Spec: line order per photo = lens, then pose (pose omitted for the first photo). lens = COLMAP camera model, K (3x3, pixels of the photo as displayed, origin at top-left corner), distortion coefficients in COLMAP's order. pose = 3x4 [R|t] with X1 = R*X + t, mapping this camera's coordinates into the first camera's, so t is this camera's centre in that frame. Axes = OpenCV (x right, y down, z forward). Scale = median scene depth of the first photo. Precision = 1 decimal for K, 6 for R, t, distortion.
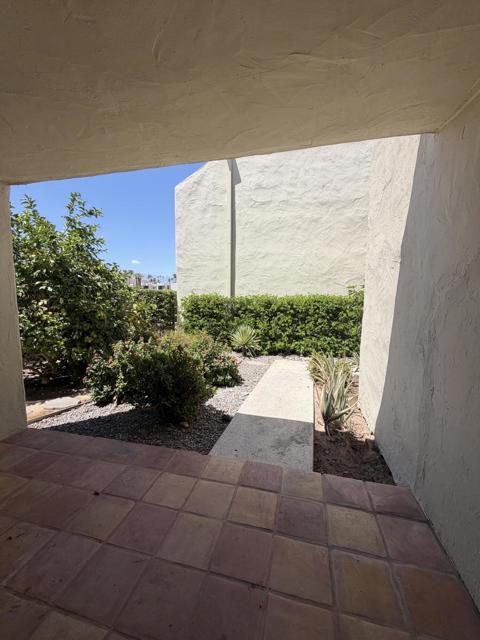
lens RADIAL K [[256.4, 0, 235.7], [0, 256.4, 317.5], [0, 0, 1]] dist [0.009766, -0.000281]
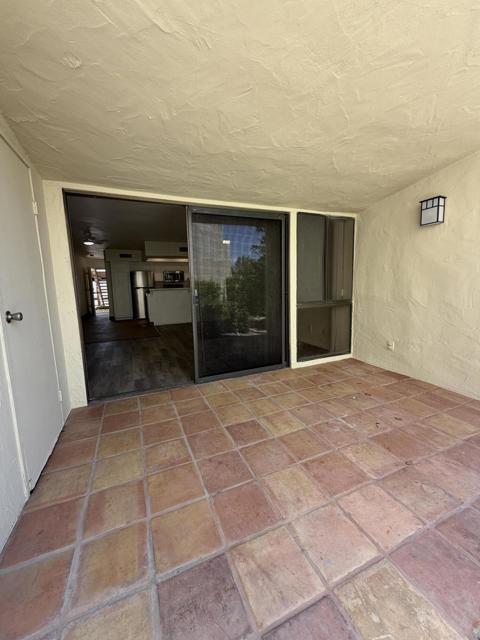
lens RADIAL K [[256.4, 0, 239.8], [0, 256.4, 320.3], [0, 0, 1]] dist [0.009766, -0.000281]
pose [[-0.797832, 0.103701, -0.593895, 0.410103], [-0.020145, 0.979960, 0.198175, 0.016894], [0.602544, 0.170075, -0.779754, 1.213557]]
